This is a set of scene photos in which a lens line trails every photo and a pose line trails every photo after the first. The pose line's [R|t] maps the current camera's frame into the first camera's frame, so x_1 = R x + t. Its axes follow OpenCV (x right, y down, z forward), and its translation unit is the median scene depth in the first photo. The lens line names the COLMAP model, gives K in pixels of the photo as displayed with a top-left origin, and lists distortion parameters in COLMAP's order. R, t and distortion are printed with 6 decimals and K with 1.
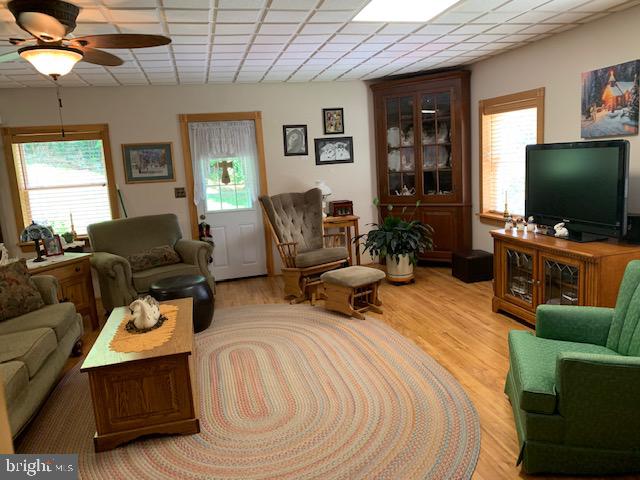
lens RADIAL K [[498.5, 0, 320.0], [0, 498.5, 240.0], [0, 0, 1]] dist [0.006449, -0.006116]
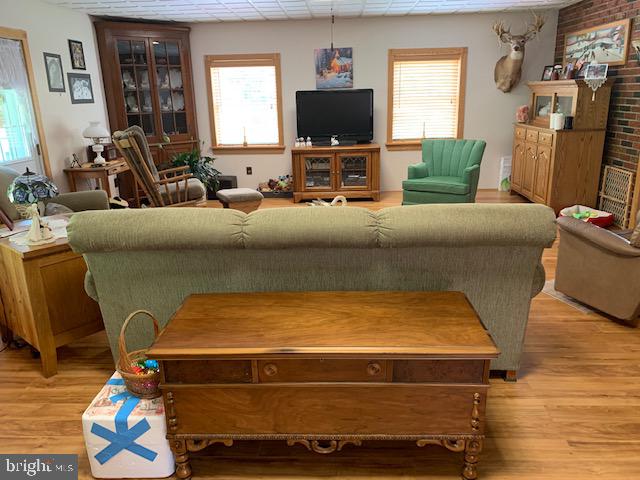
lens RADIAL K [[498.5, 0, 320.0], [0, 498.5, 240.0], [0, 0, 1]] dist [0.006449, -0.006116]
pose [[0.281718, -0.213437, 0.935457, -0.862859], [0.167599, 0.970903, 0.171051, 0.005869], [-0.944746, 0.108594, 0.309293, 0.387548]]
